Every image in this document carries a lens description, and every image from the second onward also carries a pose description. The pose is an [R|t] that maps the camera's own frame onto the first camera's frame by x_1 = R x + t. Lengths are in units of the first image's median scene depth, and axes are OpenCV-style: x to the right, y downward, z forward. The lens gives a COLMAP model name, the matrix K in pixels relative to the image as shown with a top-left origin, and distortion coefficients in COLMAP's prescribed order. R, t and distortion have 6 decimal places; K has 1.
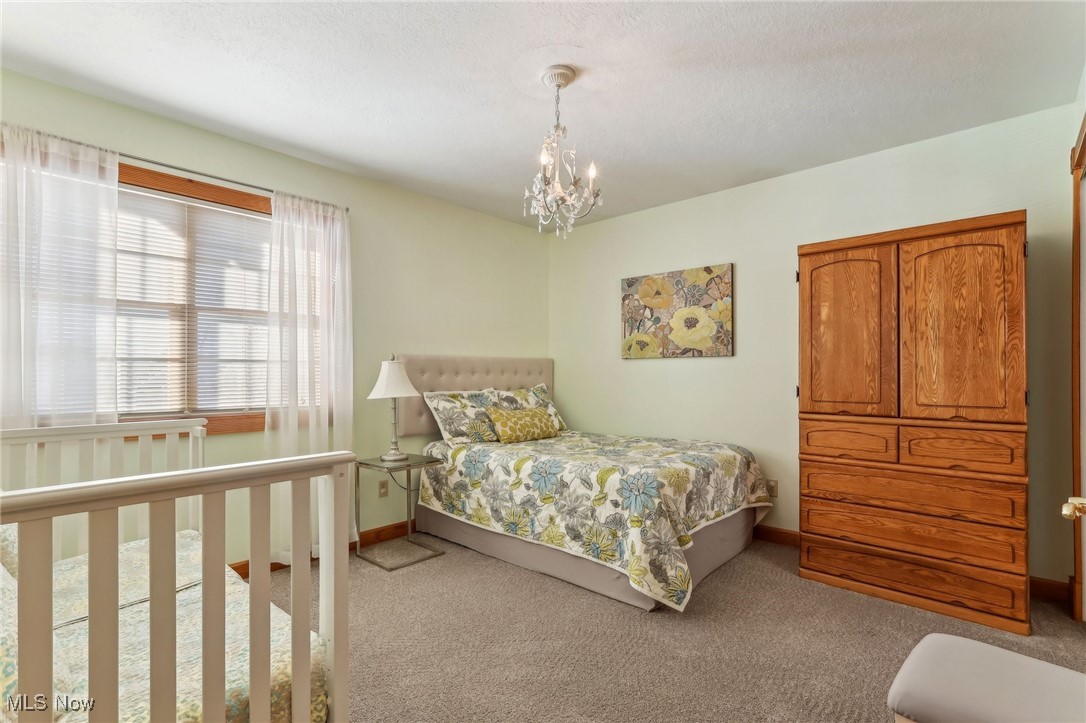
lens RADIAL K [[510.2, 0, 538.2], [0, 510.2, 364.4], [0, 0, 1]] dist [-0.000016, 0.002101]
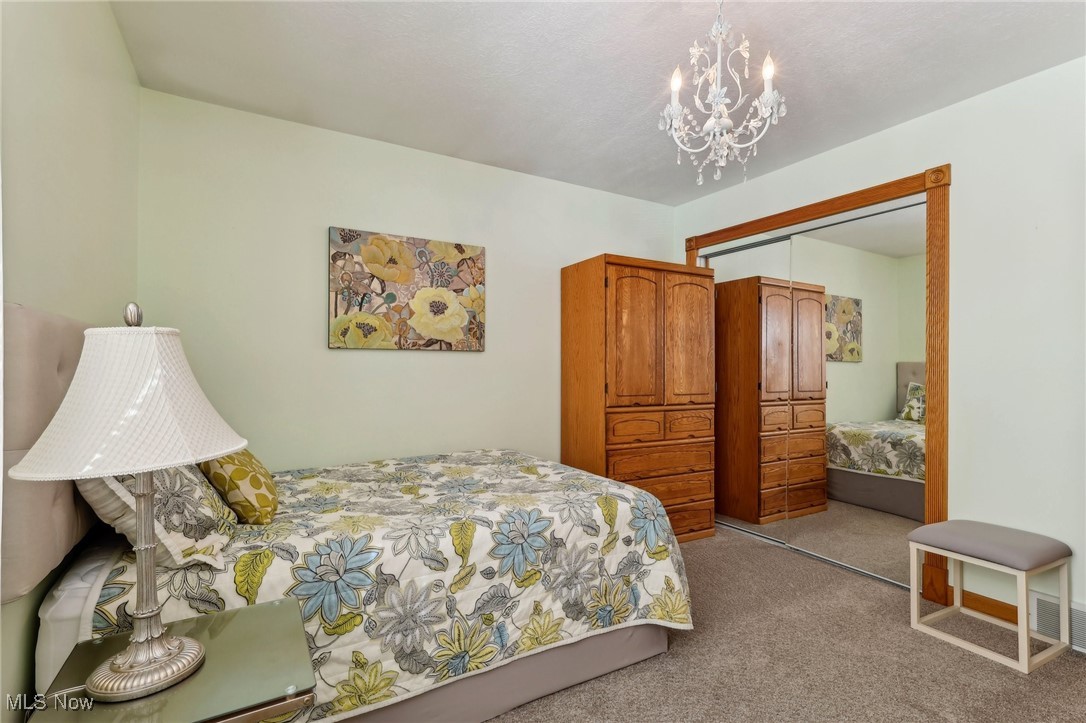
lens RADIAL K [[510.2, 0, 539.4], [0, 510.2, 362.7], [0, 0, 1]] dist [-0.000016, 0.002101]
pose [[0.295630, 0.013728, 0.955204, -0.532975], [-0.021163, 0.999745, -0.007818, 0.010257], [-0.955068, -0.017903, 0.295845, 0.766488]]
